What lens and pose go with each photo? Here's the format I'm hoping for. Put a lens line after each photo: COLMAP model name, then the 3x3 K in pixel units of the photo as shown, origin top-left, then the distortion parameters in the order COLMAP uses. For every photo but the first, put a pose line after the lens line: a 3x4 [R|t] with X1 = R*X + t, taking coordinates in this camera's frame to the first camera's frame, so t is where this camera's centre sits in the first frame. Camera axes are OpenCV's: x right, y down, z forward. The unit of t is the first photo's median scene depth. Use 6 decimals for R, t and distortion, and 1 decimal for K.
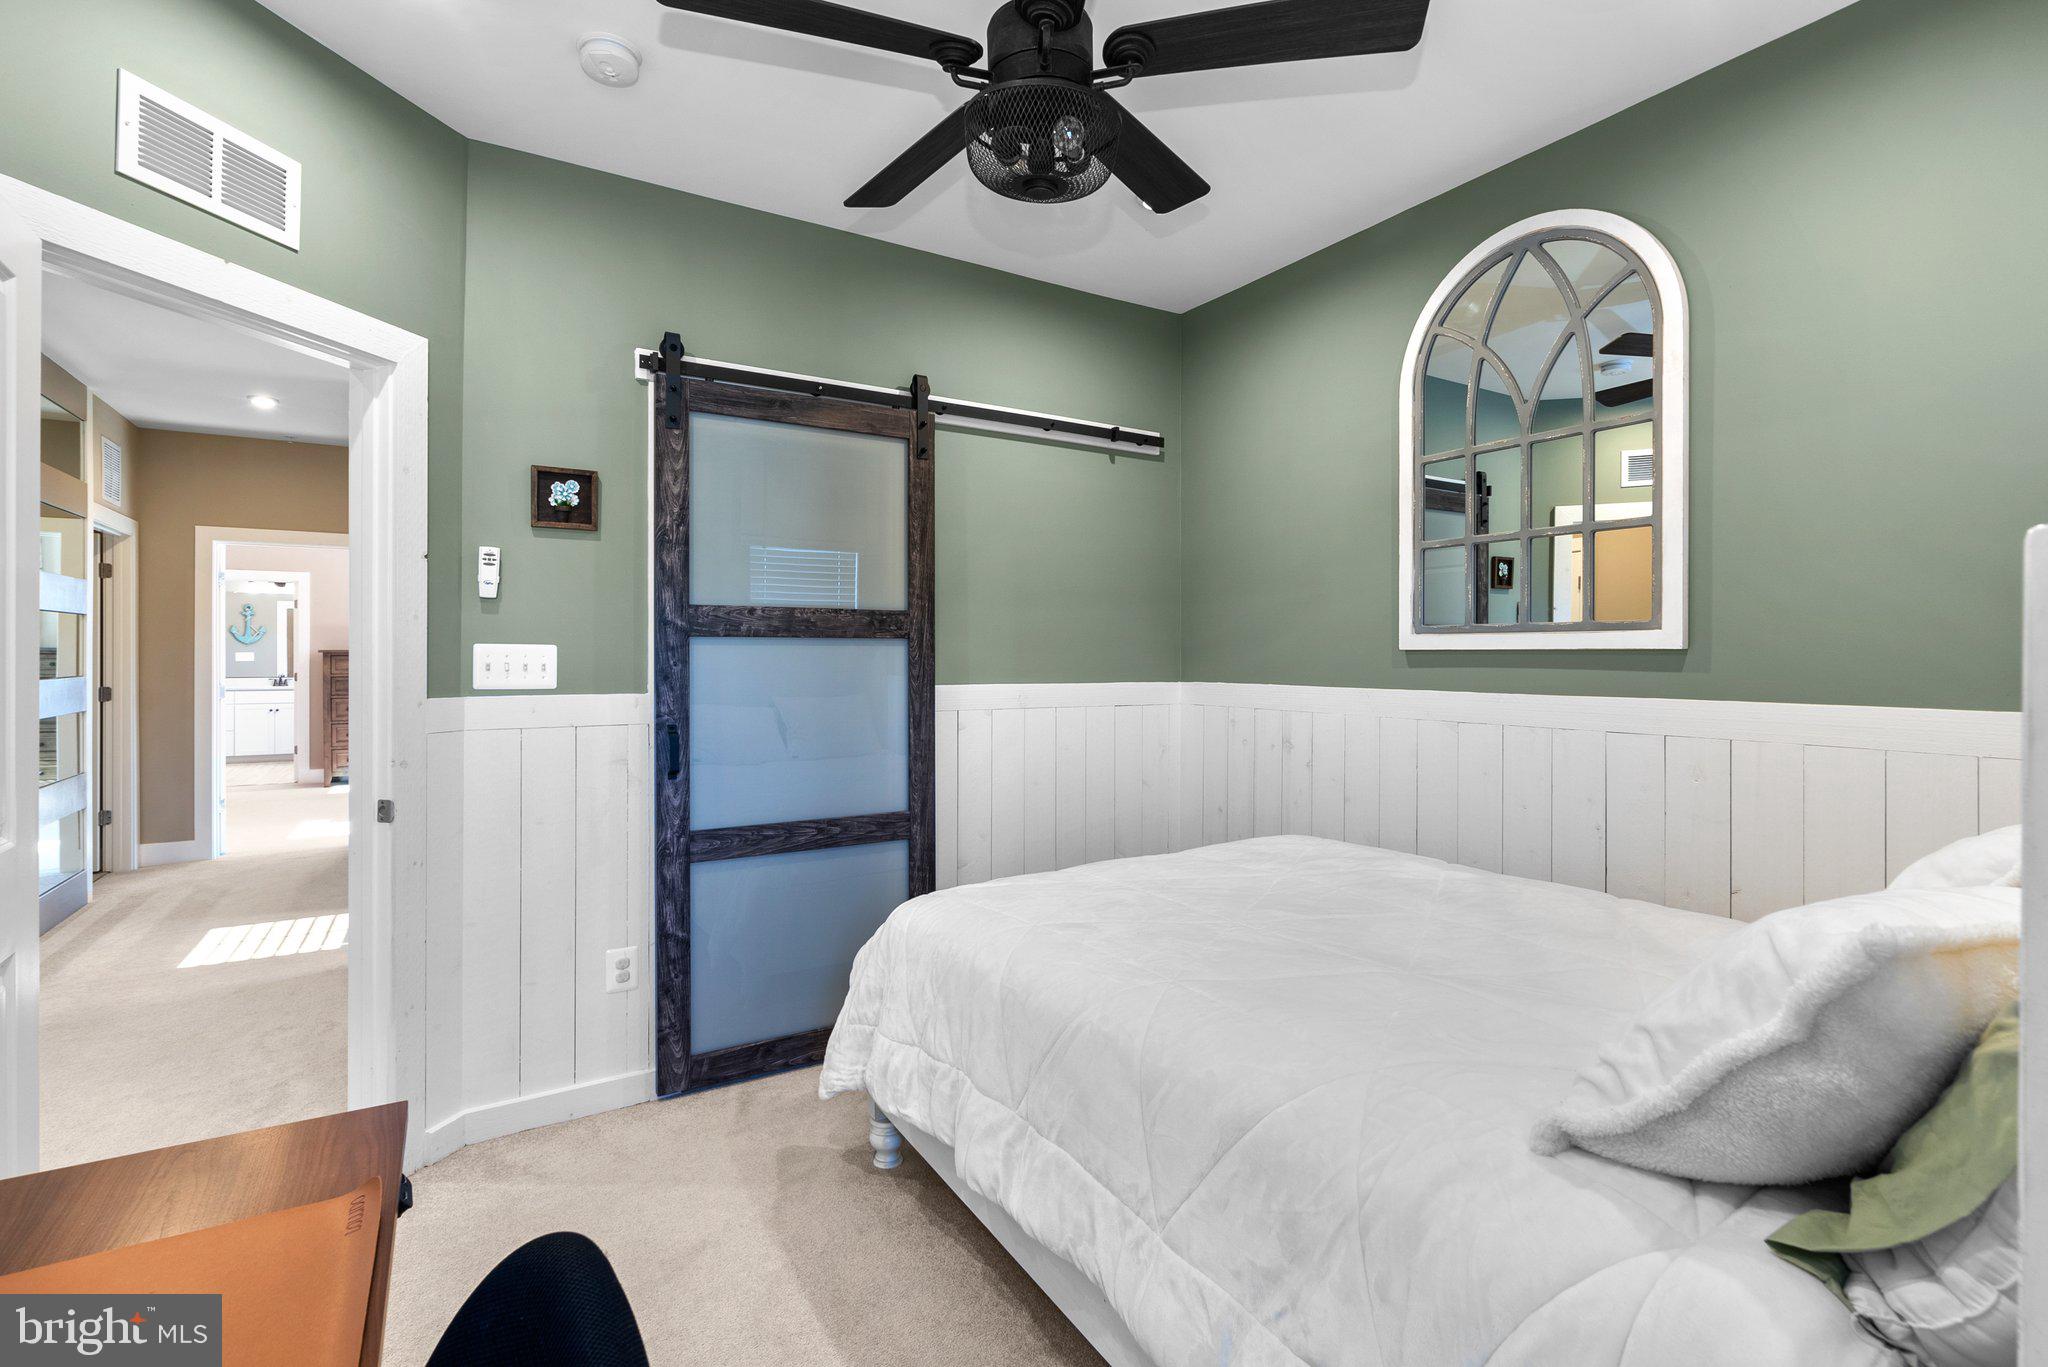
lens RADIAL K [[937.6, 0, 1026.1], [0, 937.6, 662.3], [0, 0, 1]] dist [0.000534, 0.000625]
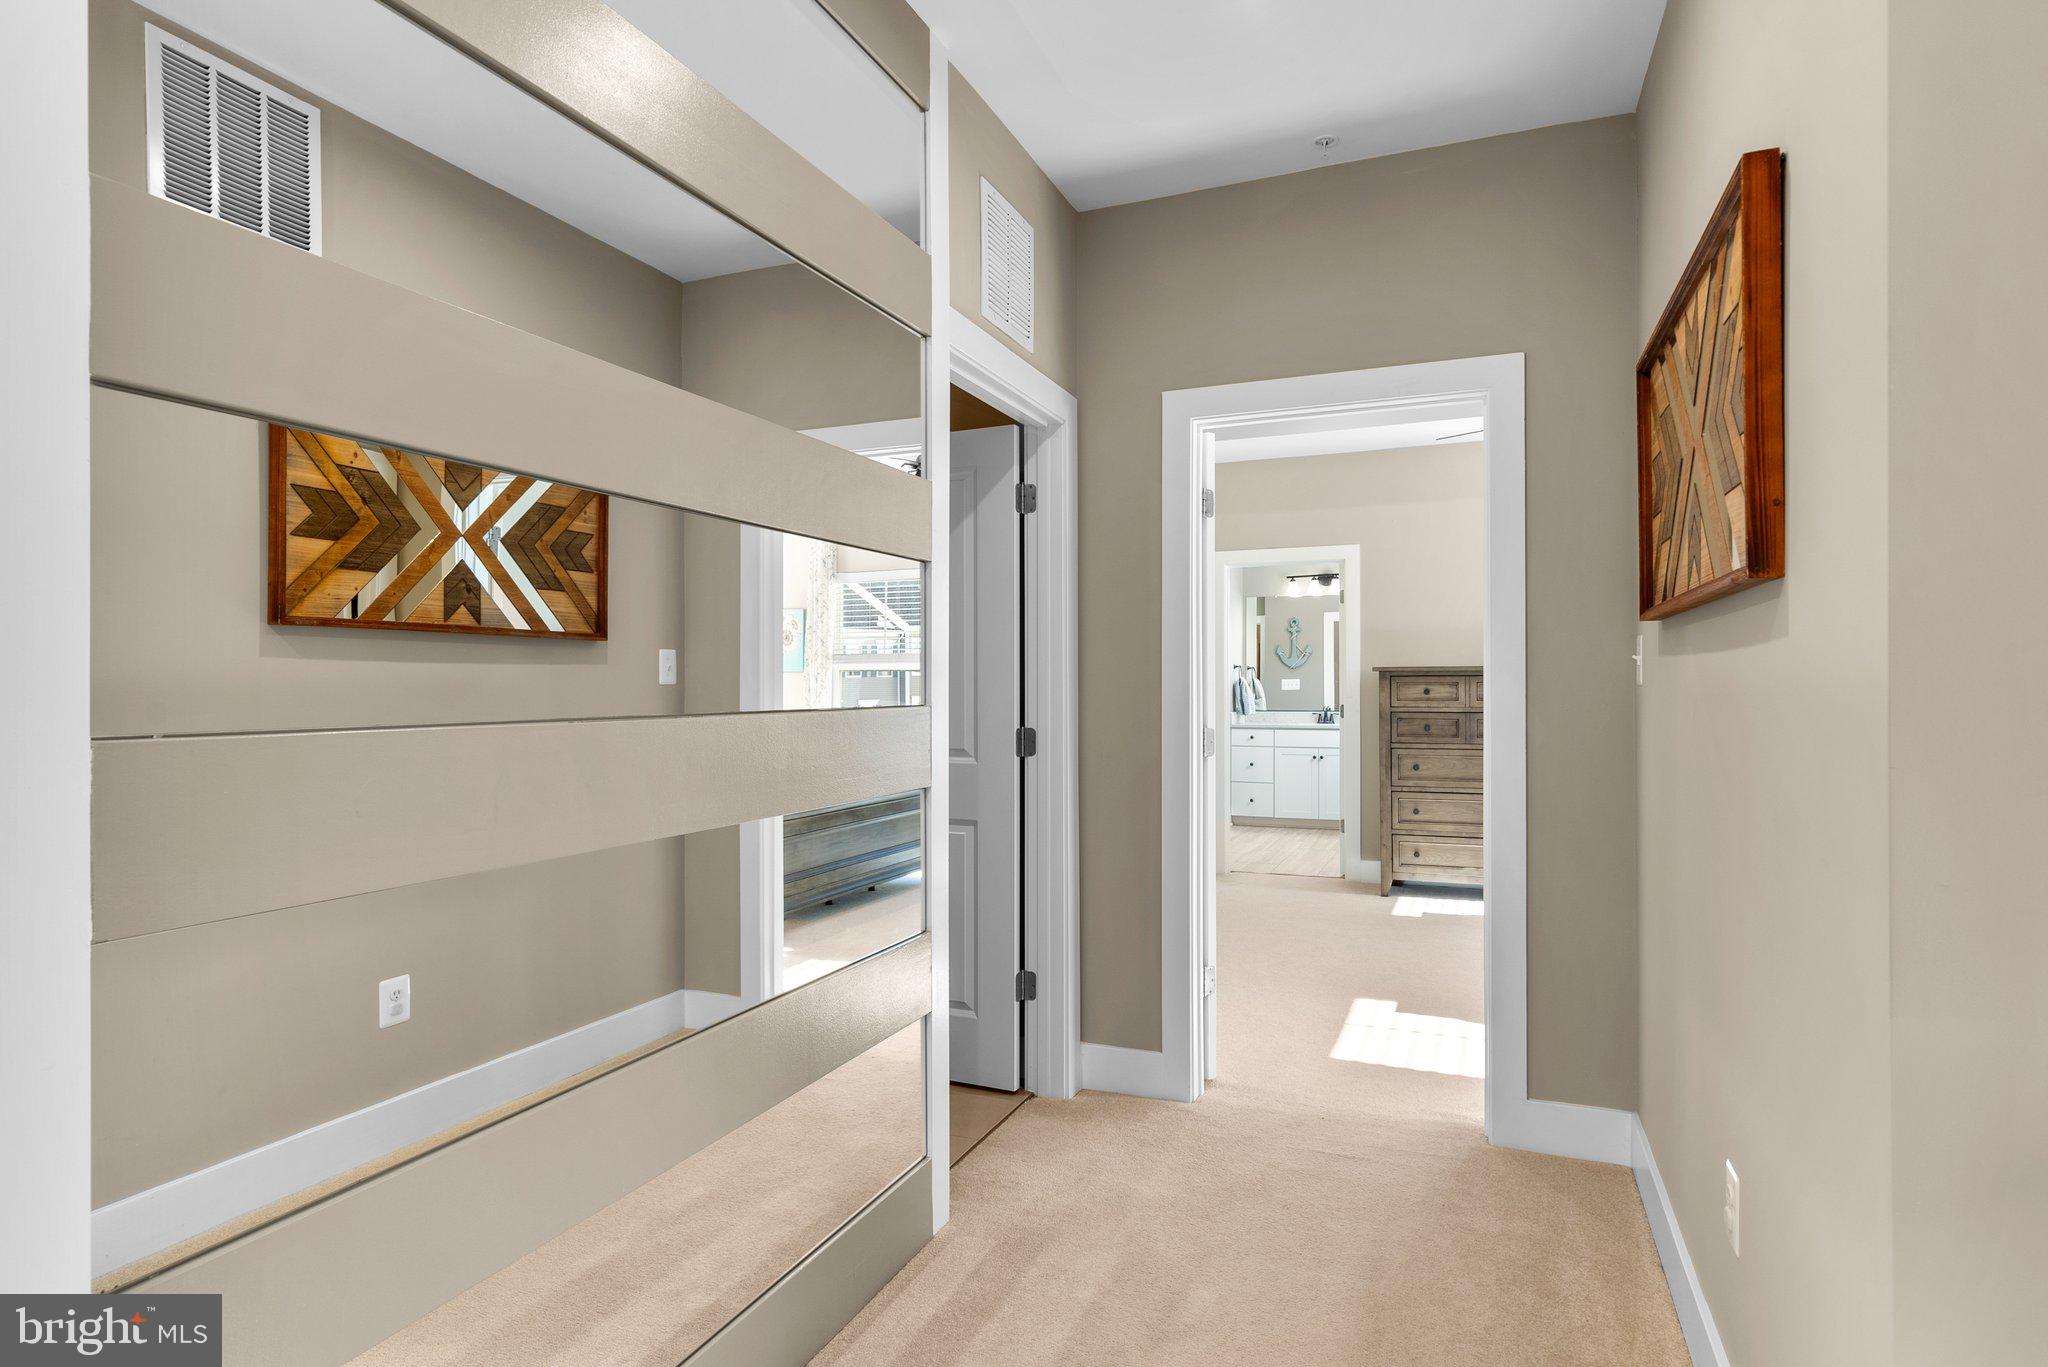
lens RADIAL K [[1120.2, 0, 989.6], [0, 1120.2, 687.1], [0, 0, 1]] dist [0.000740, 0.000003]
pose [[0.565586, -0.004415, -0.824678, -0.459981], [-0.002497, 0.999972, -0.007066, 0.008214], [0.824686, 0.006056, 0.565559, 0.597503]]
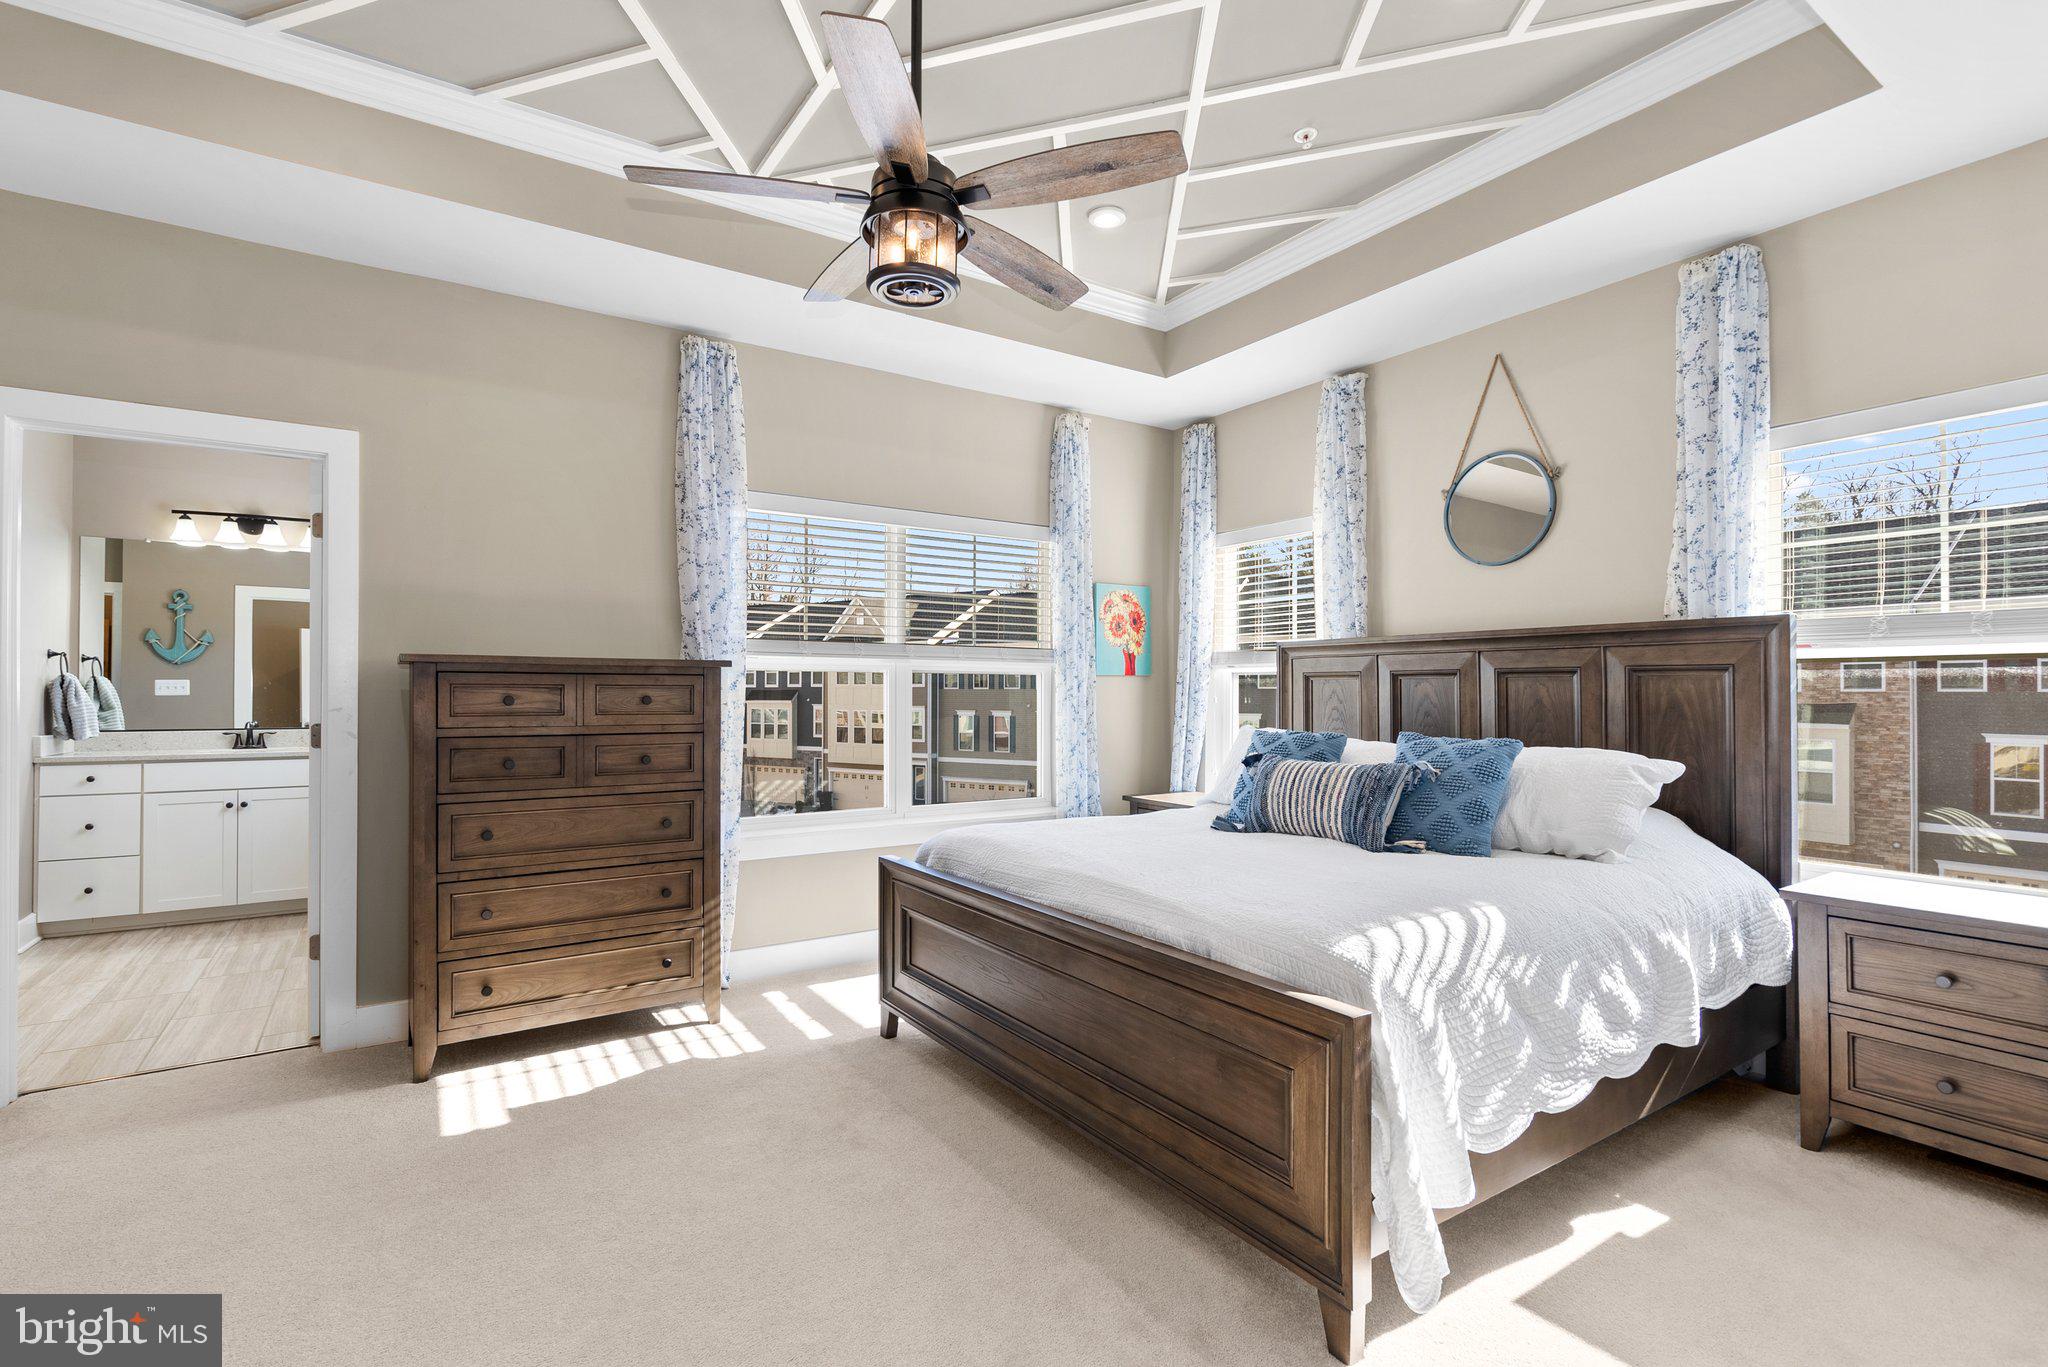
lens RADIAL K [[940.4, 0, 1020.1], [0, 940.4, 692.4], [0, 0, 1]] dist [-0.007454, 0.006486]
pose [[0.999323, 0.001319, 0.036760, -0.855658], [-0.000909, 0.999937, -0.011167, 0.005097], [-0.036773, 0.011127, 0.999262, 1.036563]]
